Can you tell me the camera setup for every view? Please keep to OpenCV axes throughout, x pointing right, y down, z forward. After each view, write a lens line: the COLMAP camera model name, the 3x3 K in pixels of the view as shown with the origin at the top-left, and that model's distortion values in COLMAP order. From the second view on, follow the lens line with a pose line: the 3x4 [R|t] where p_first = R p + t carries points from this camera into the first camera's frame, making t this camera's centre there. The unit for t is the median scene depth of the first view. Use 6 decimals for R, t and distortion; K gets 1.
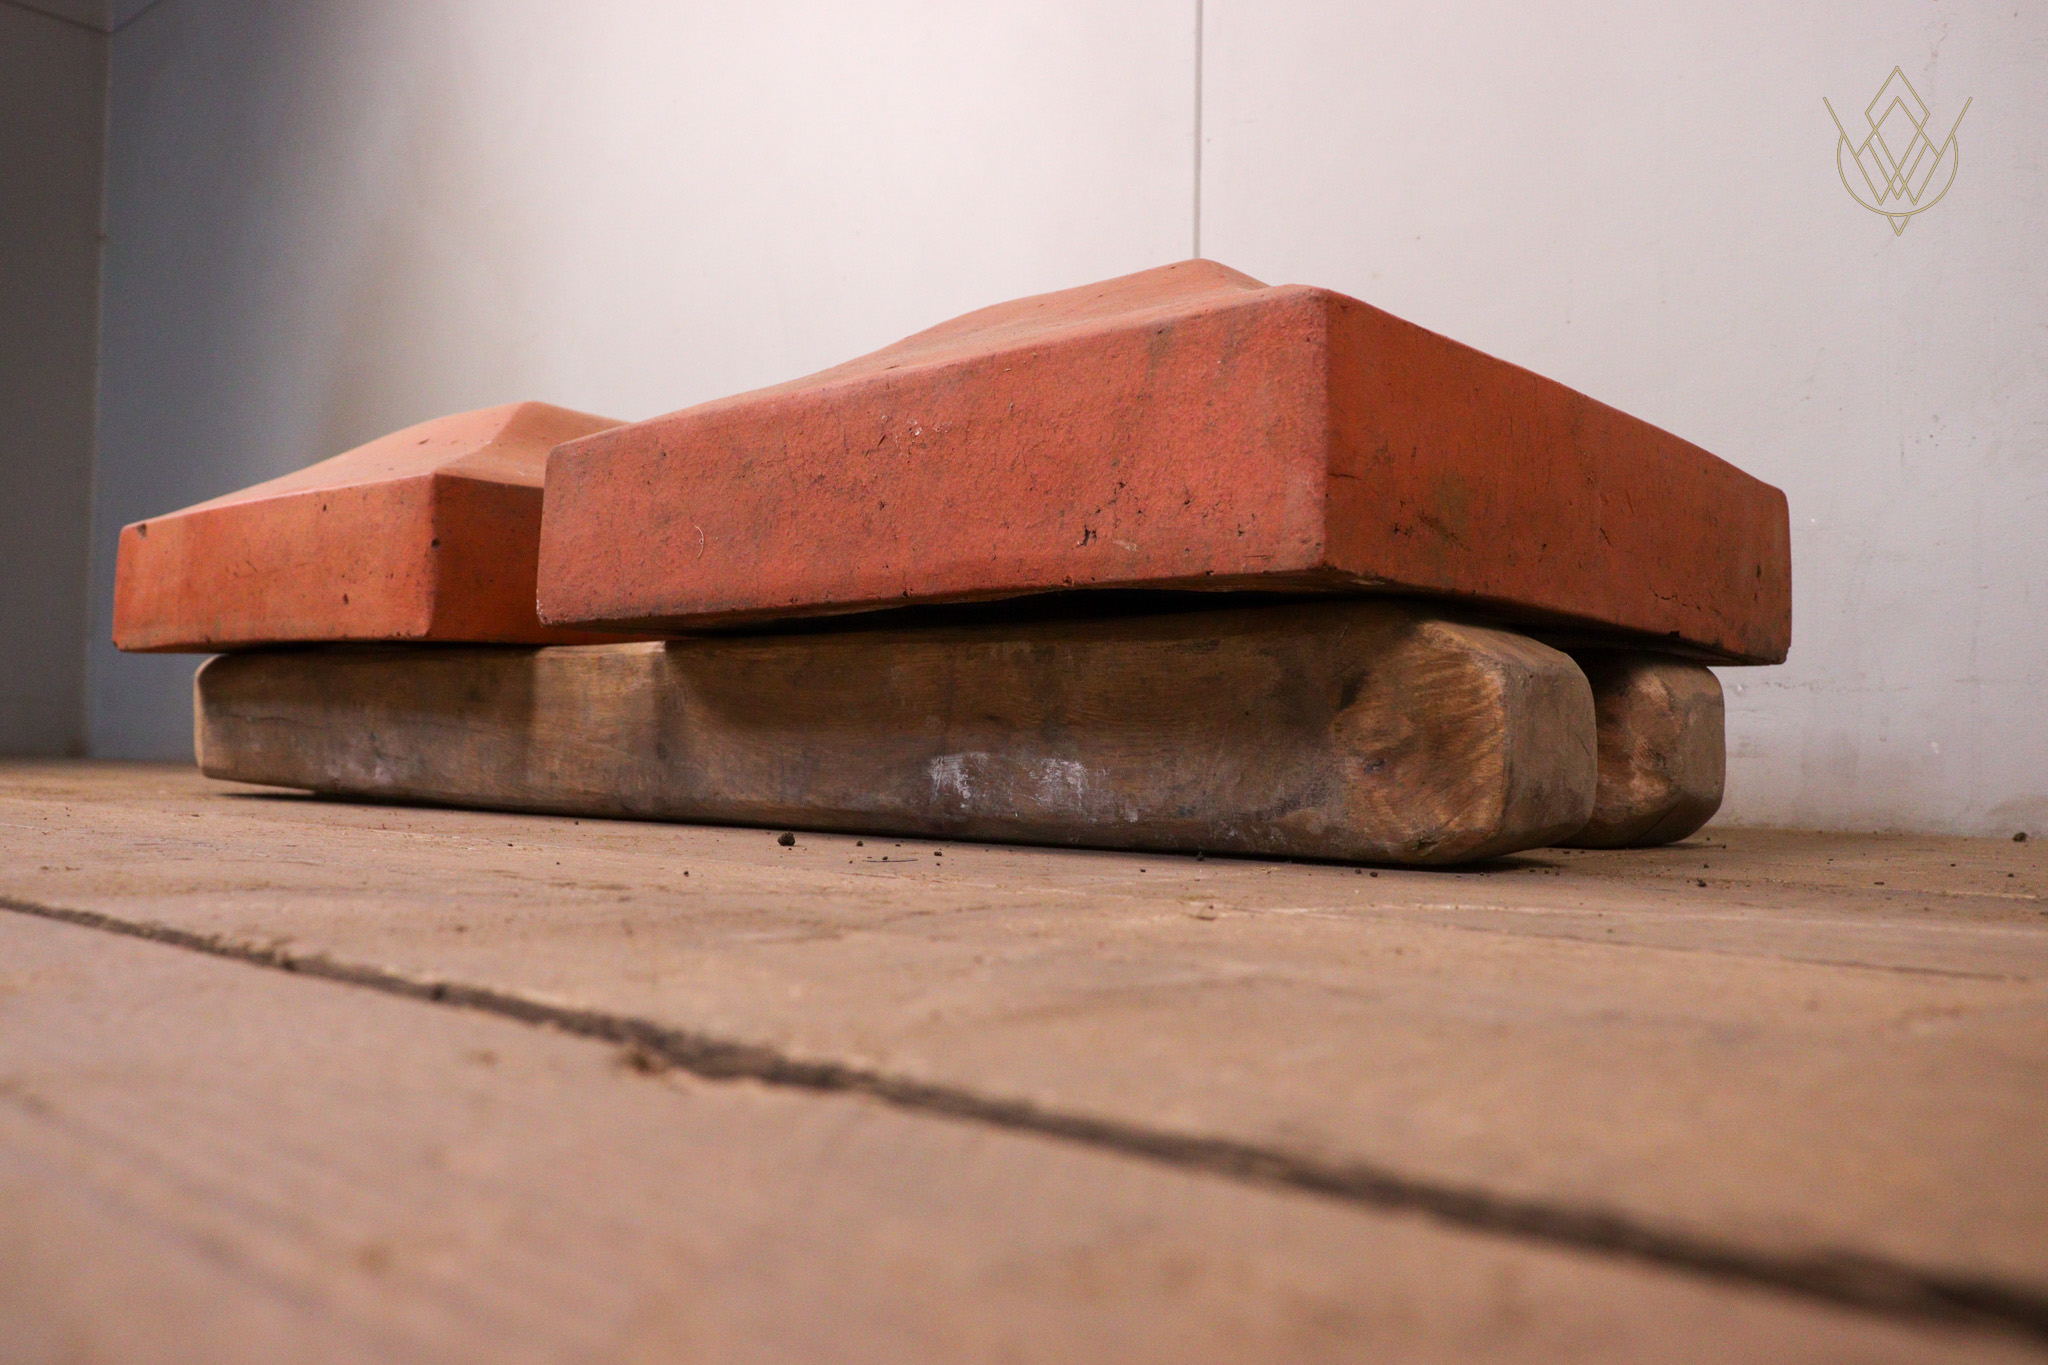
lens RADIAL K [[1677.9, 0, 1030.5], [0, 1677.9, 689.7], [0, 0, 1]] dist [0.005004, -0.010922]
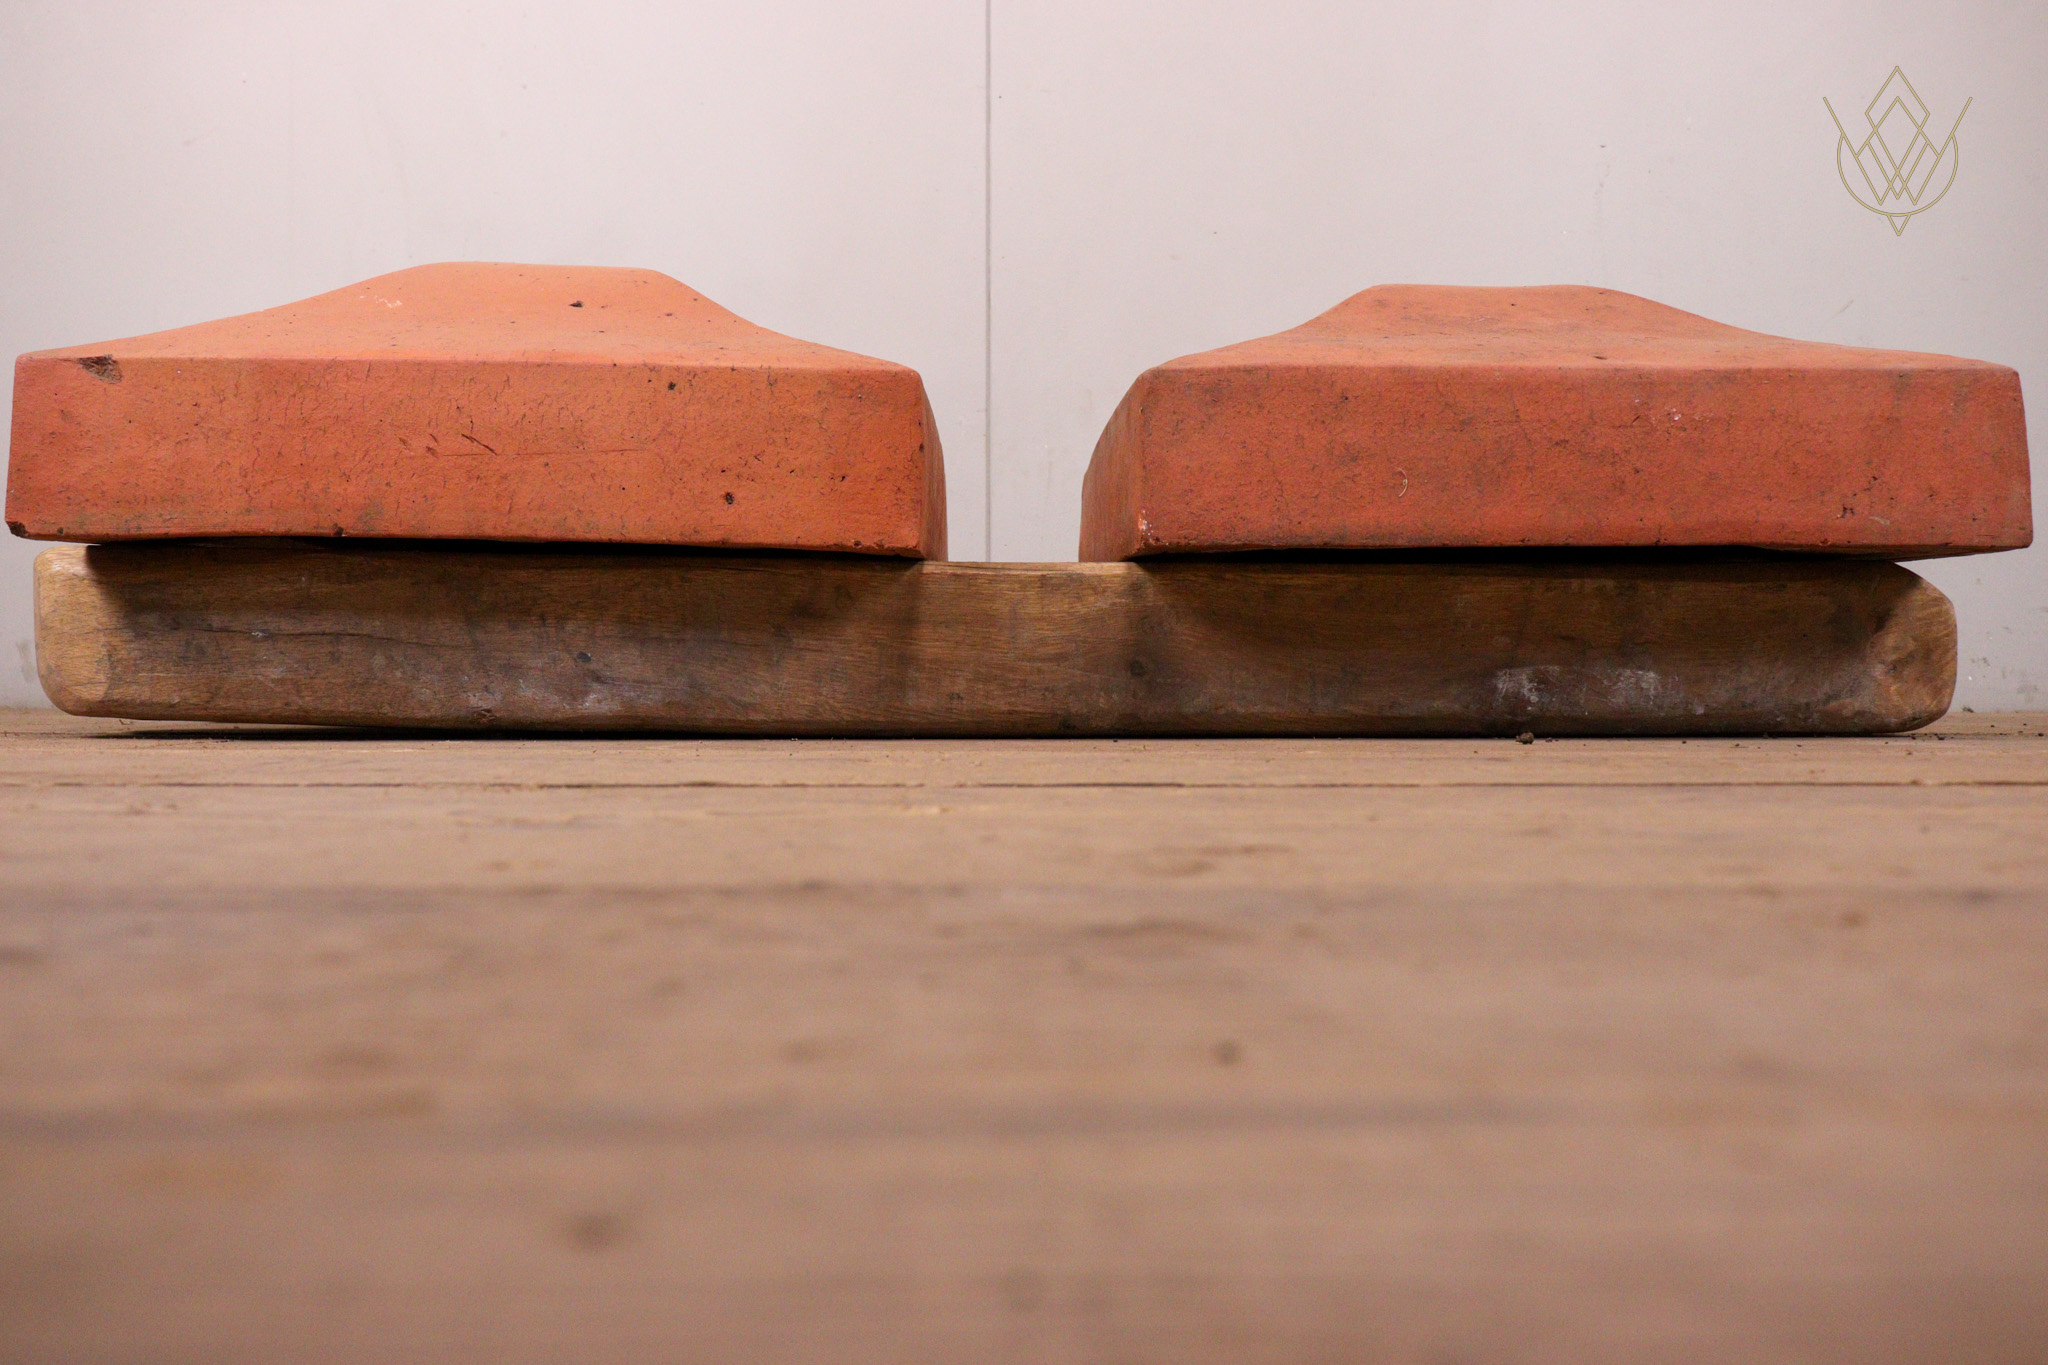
lens RADIAL K [[1677.9, 0, 1023.6], [0, 1677.9, 683.9], [0, 0, 1]] dist [0.005004, -0.010922]
pose [[0.730119, -0.020374, 0.683016, -1.135777], [-0.014540, 0.998866, 0.045337, 0.000021], [-0.683165, -0.043032, 0.728995, 0.337437]]
